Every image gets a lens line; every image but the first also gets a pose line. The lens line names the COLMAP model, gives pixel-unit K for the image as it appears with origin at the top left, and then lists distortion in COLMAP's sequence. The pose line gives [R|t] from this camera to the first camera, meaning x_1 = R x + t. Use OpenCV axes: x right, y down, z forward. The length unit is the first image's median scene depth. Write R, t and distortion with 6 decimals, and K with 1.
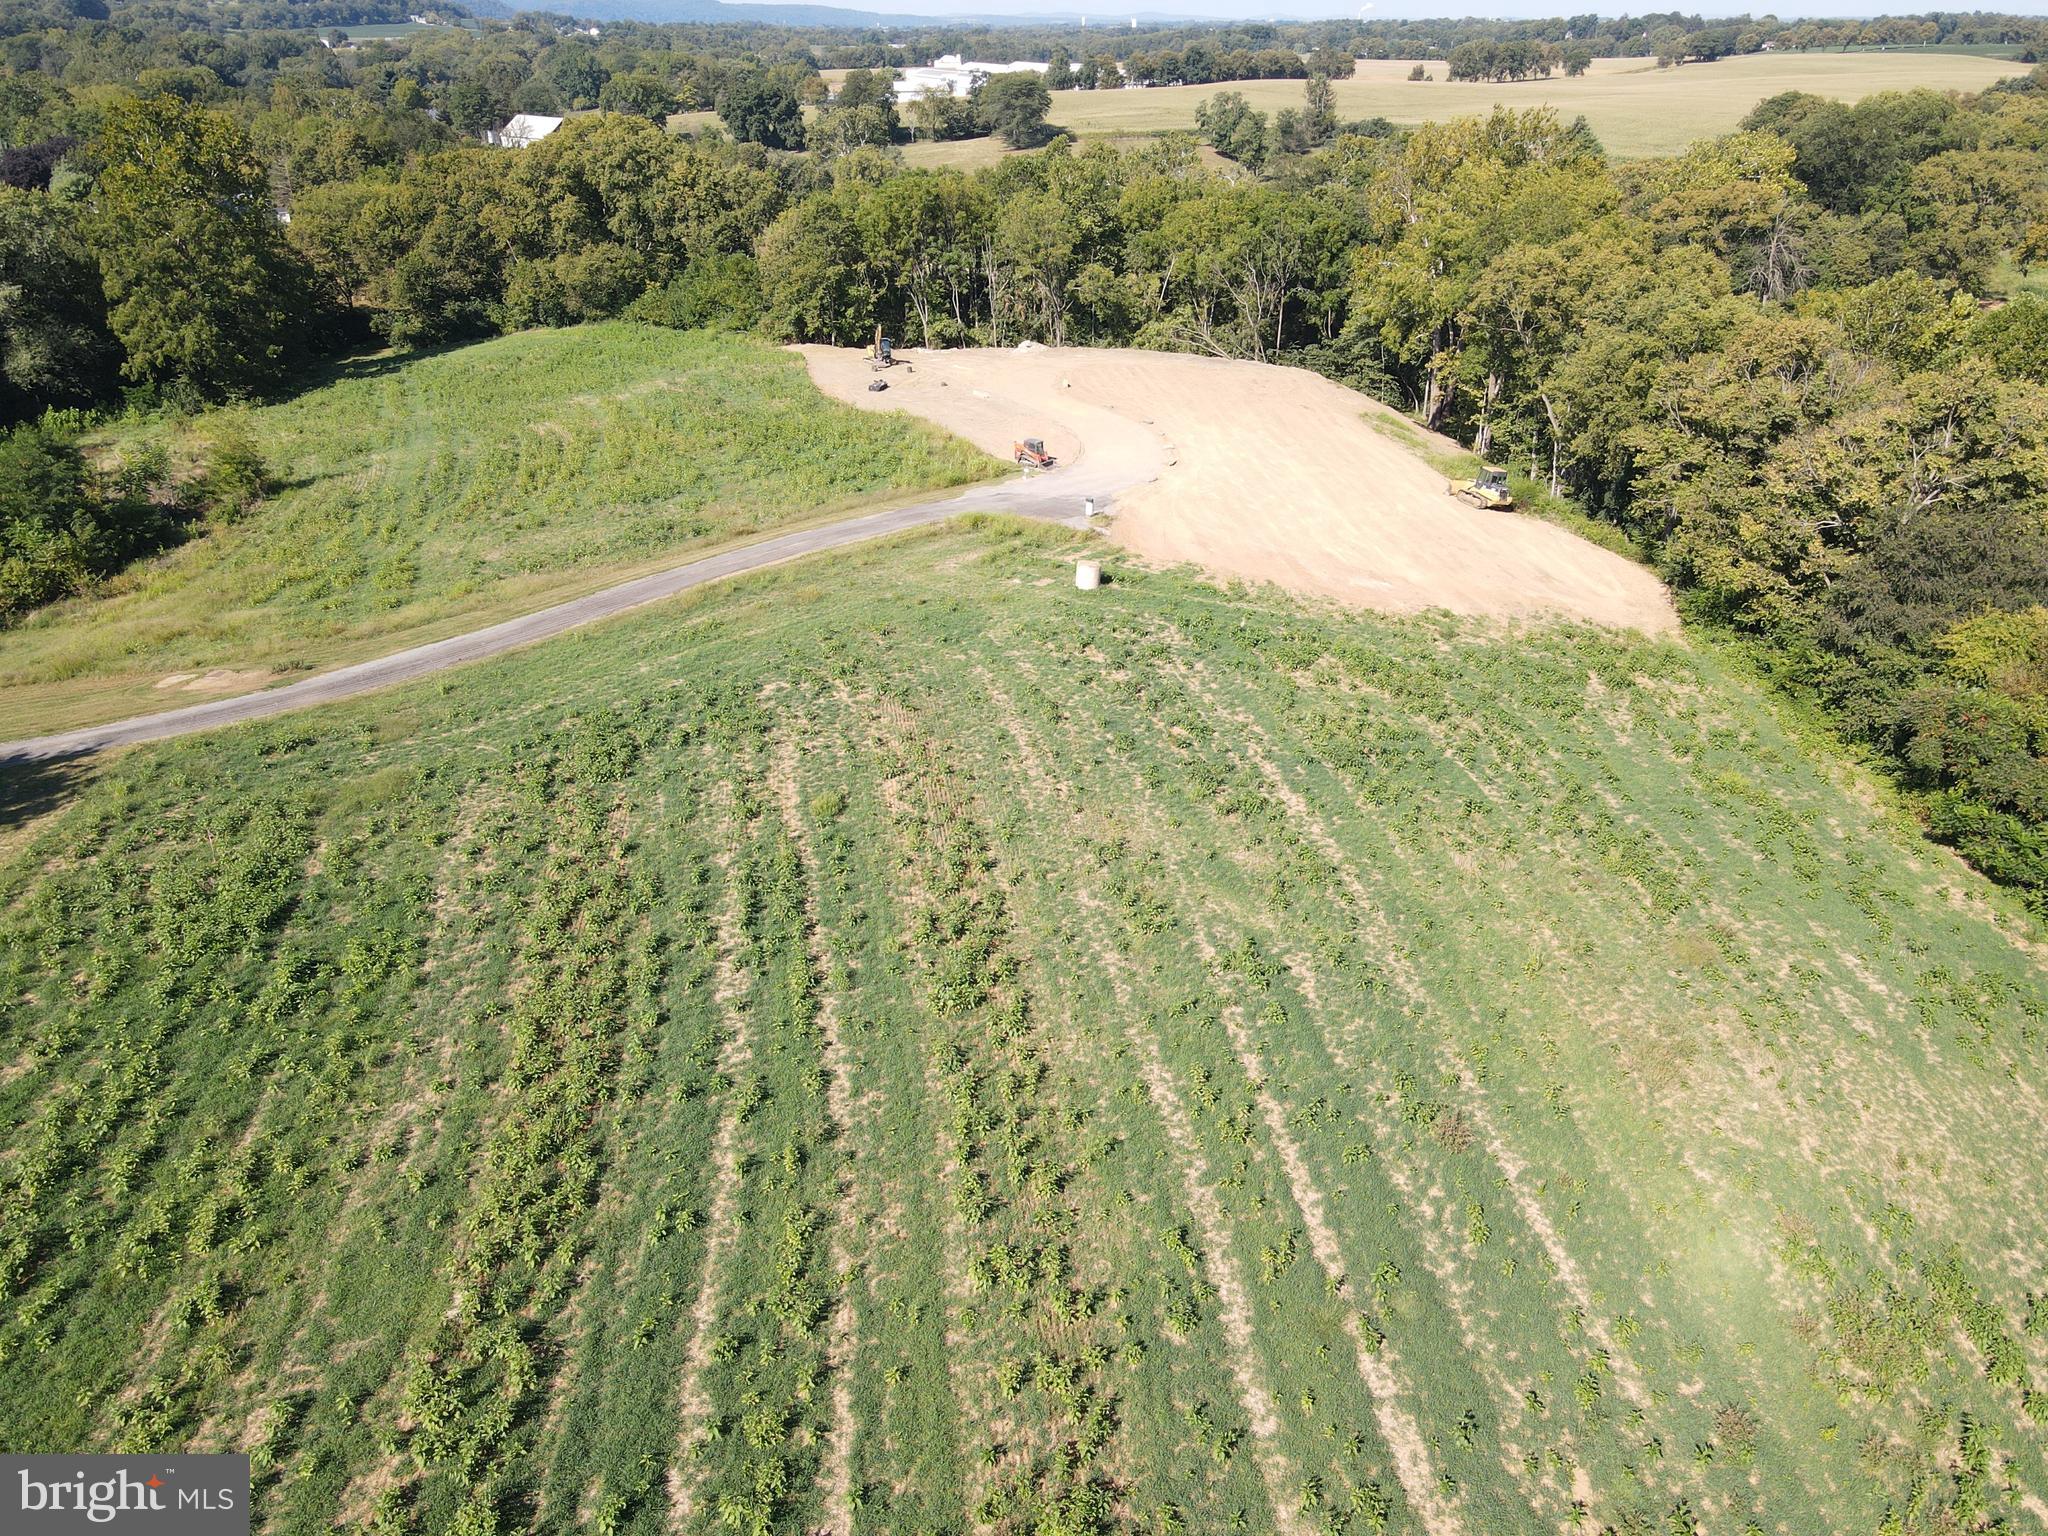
lens RADIAL K [[1505.9, 0, 1024.0], [0, 1505.9, 769.5], [0, 0, 1]] dist [-0.000463, 0.020110]
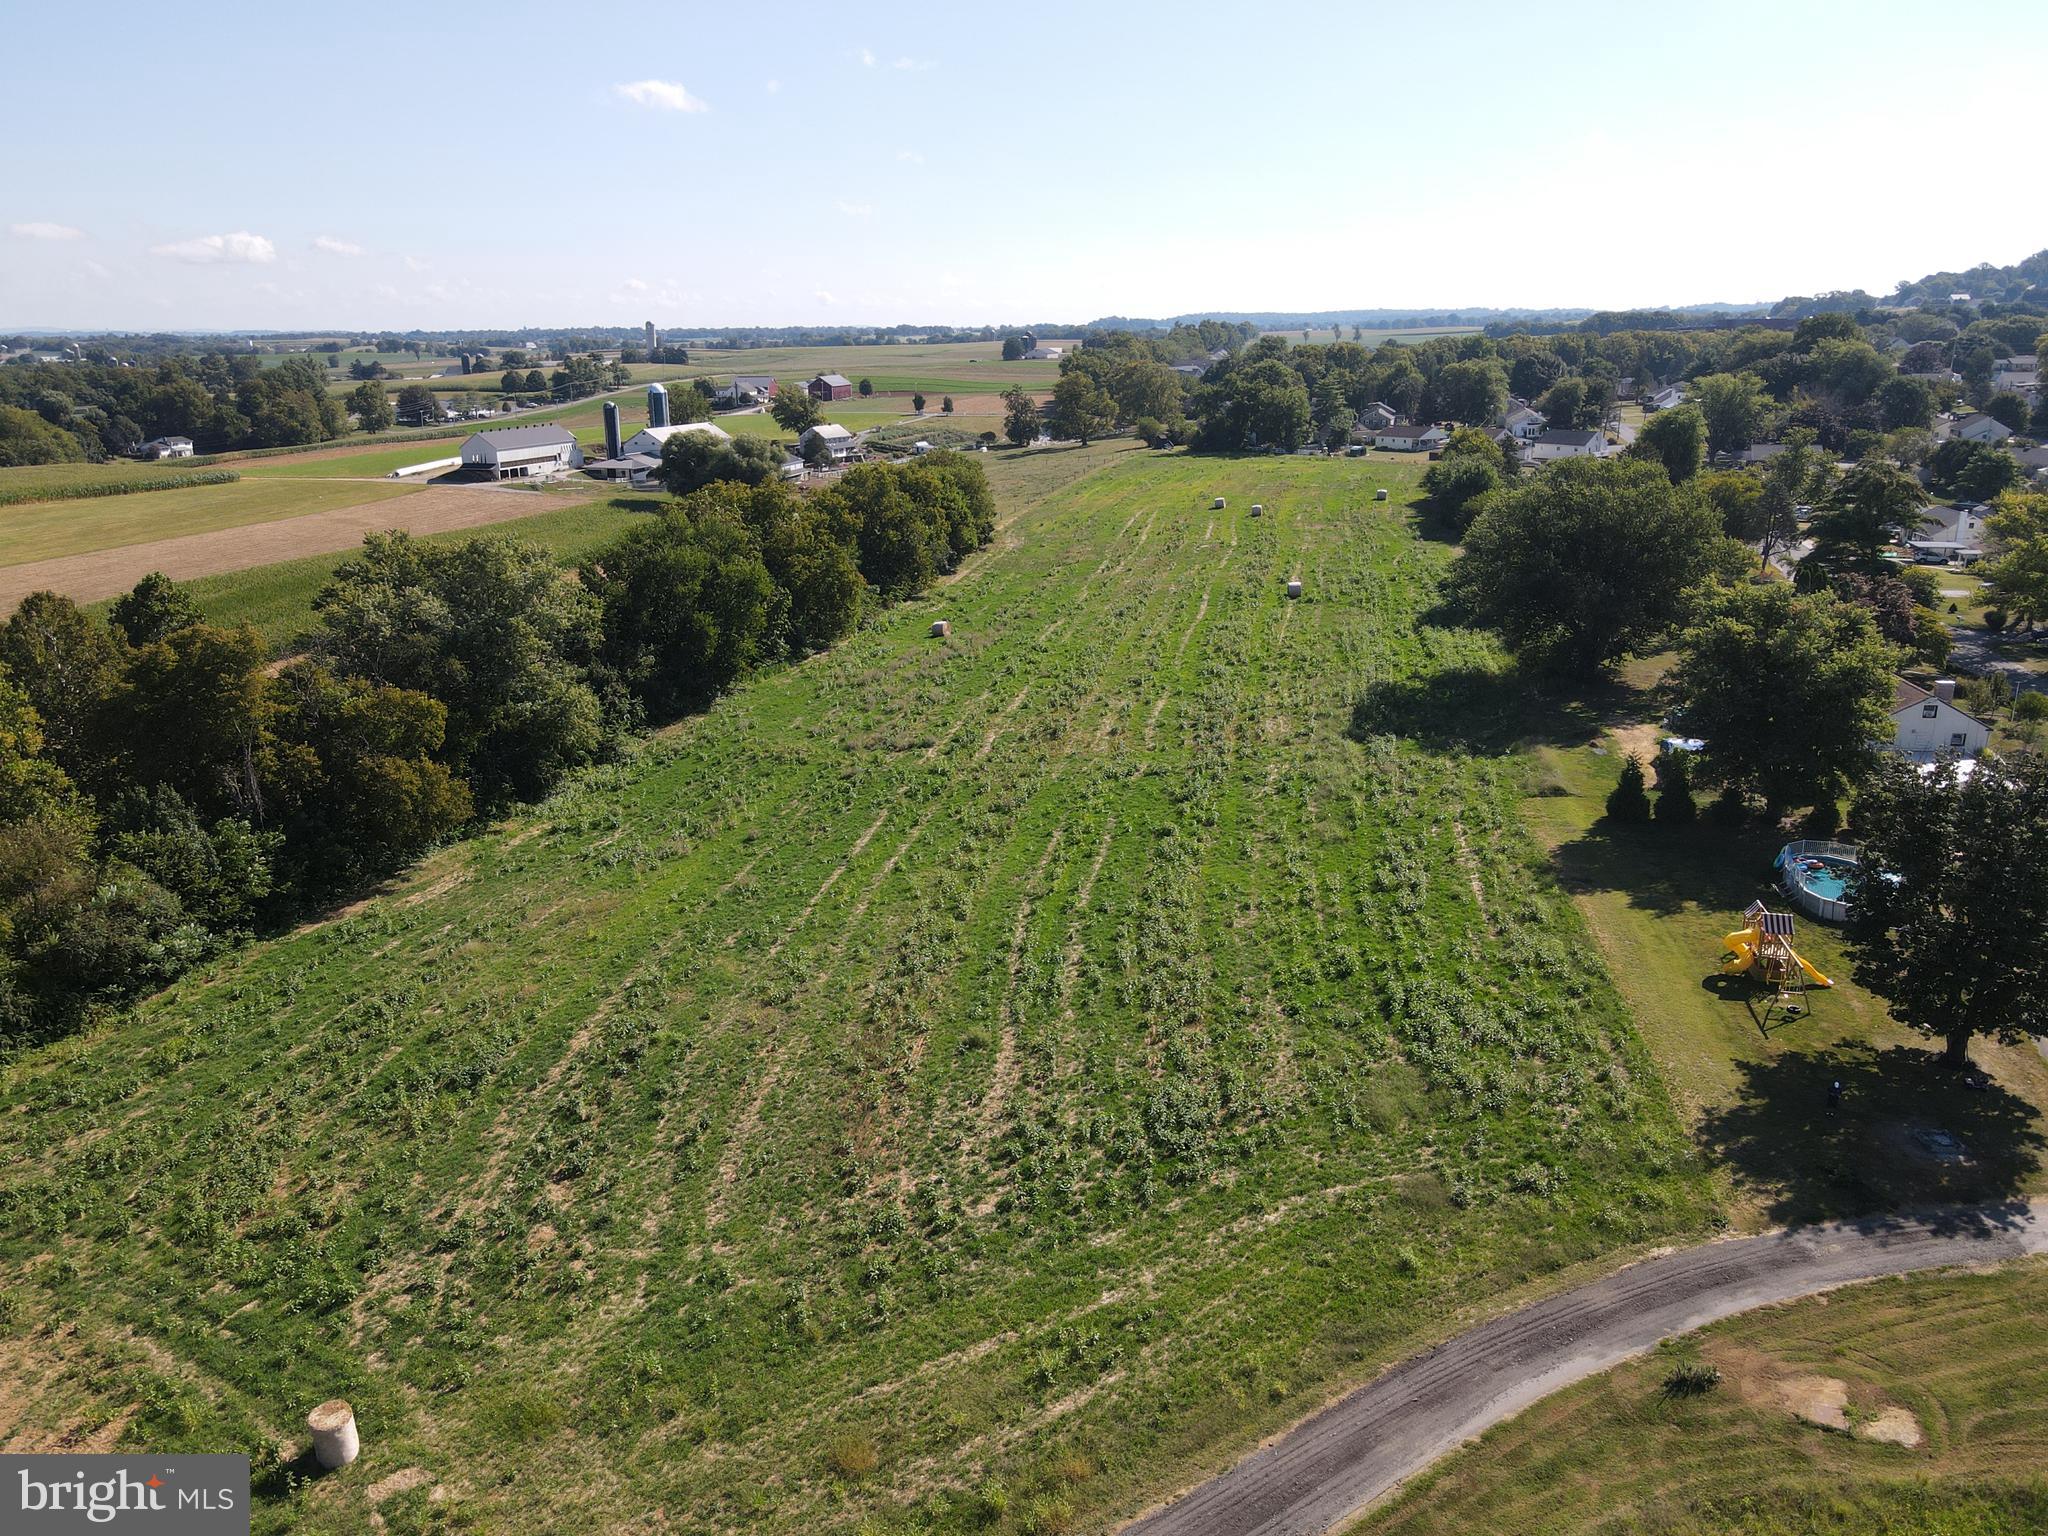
lens RADIAL K [[1505.9, 0, 1024.0], [0, 1505.9, 771.6], [0, 0, 1]] dist [-0.000463, 0.020110]
pose [[-0.965599, -0.064456, 0.251921, -0.144309], [0.124790, 0.735087, 0.666389, -0.290523], [-0.228136, 0.674902, -0.701756, 0.541770]]
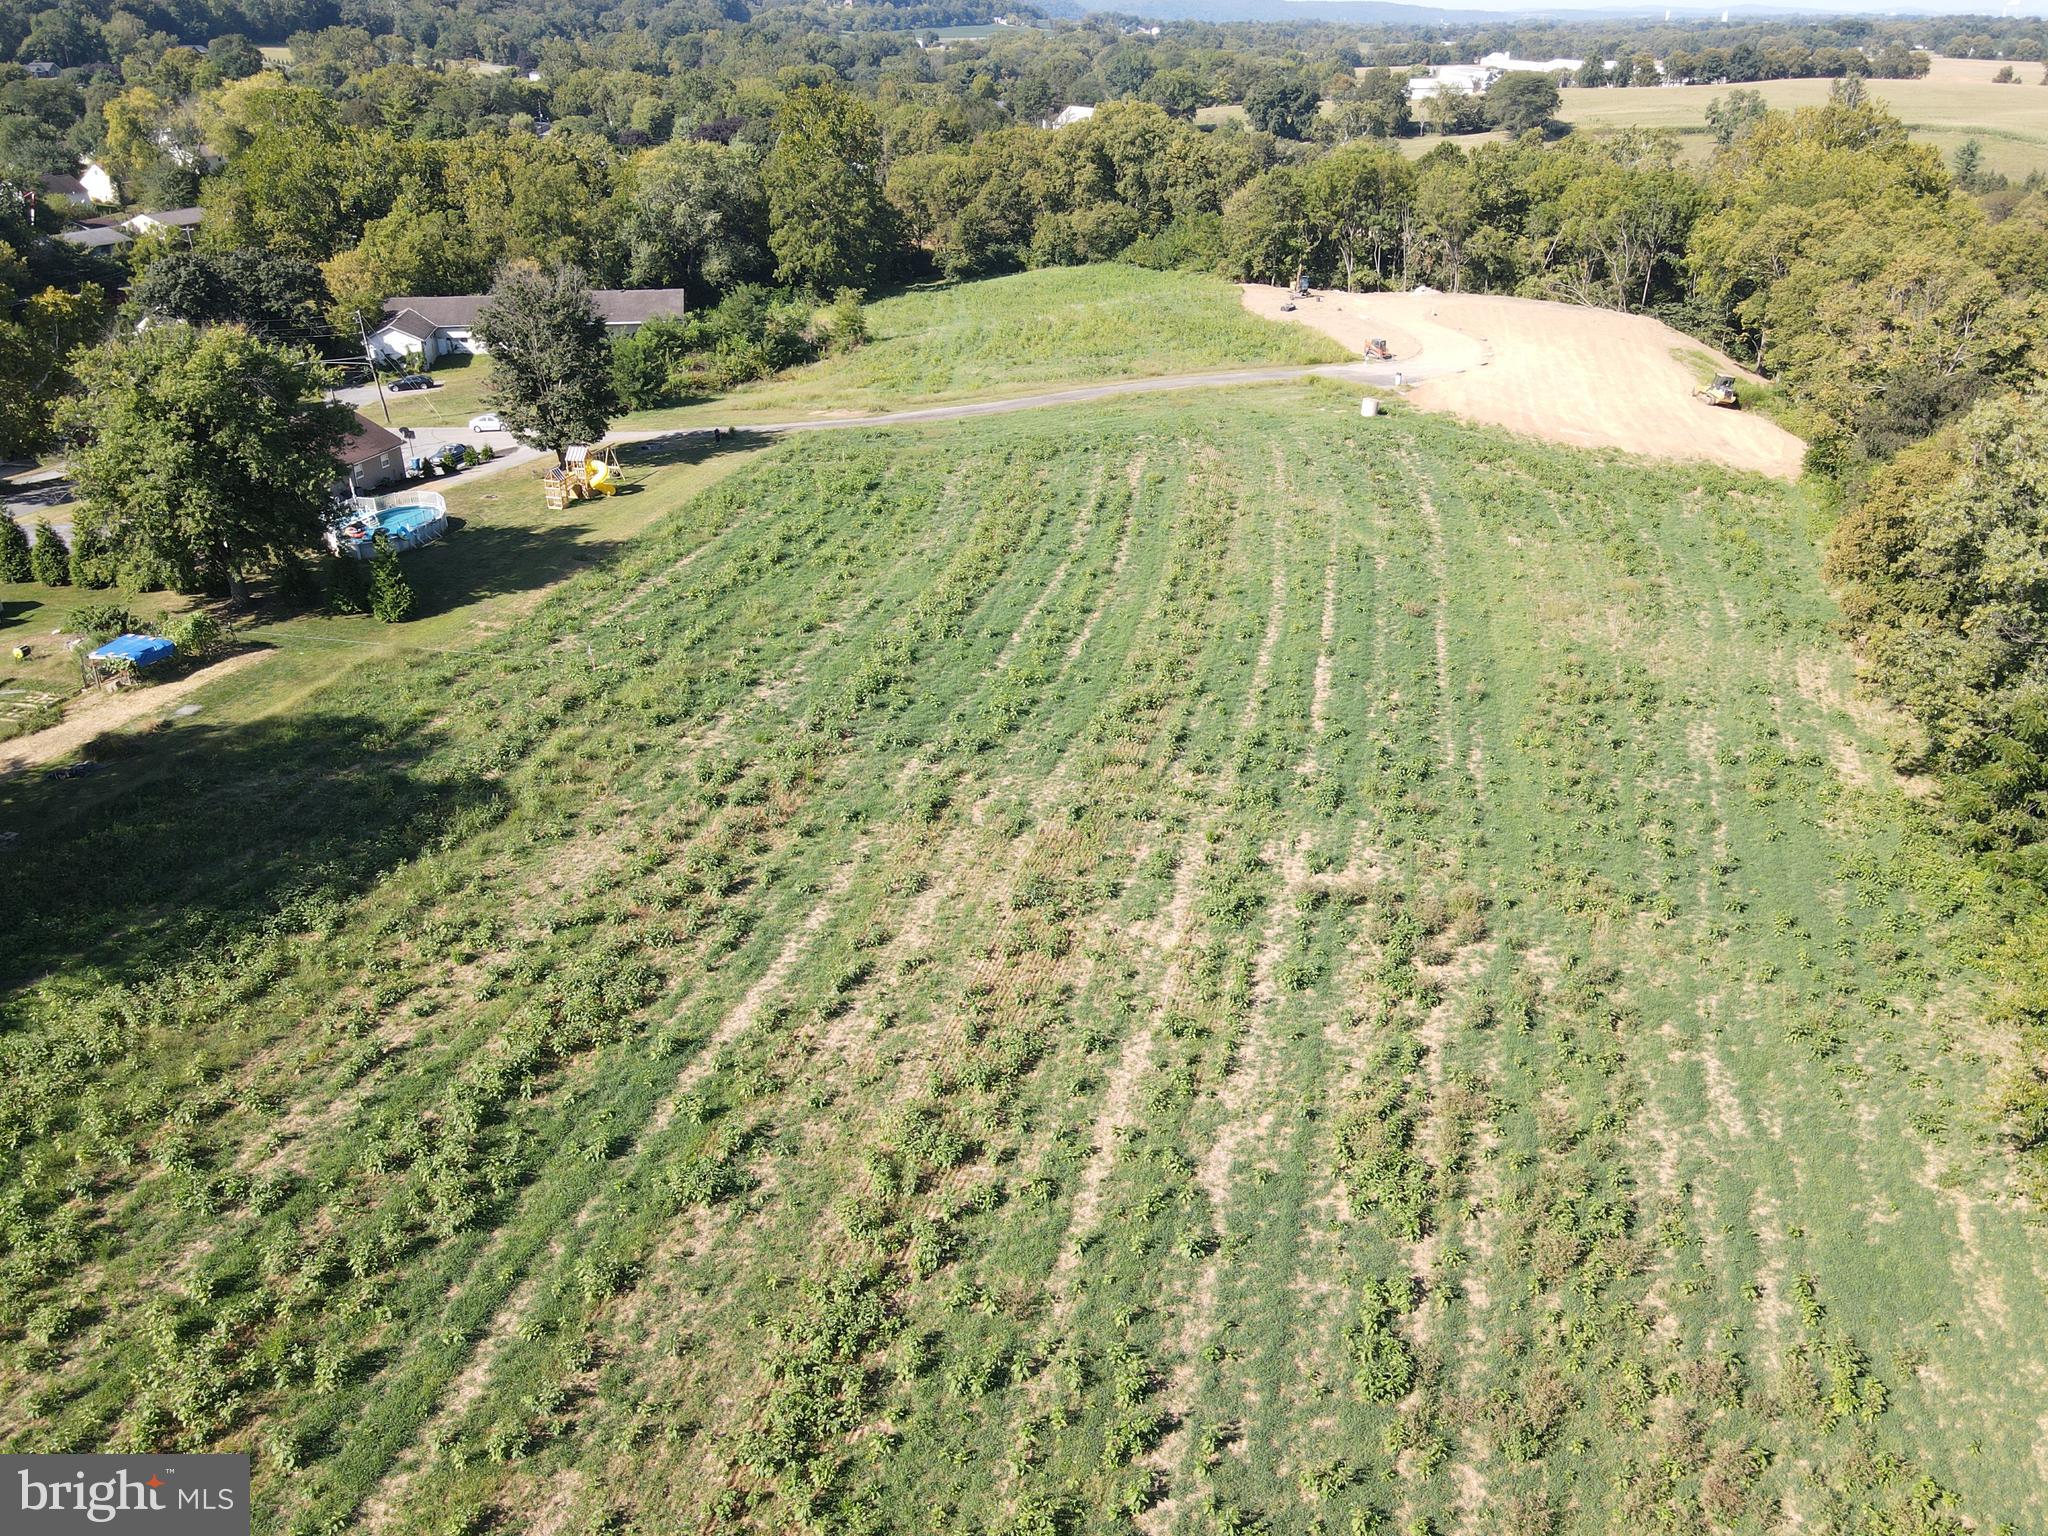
lens RADIAL K [[1505.9, 0, 1016.0], [0, 1505.9, 769.4], [0, 0, 1]] dist [-0.000463, 0.020110]
pose [[0.944270, 0.143618, -0.296189, 0.095946], [-0.143217, 0.989420, 0.023171, 0.112950], [0.296383, 0.020539, 0.954848, -0.244163]]
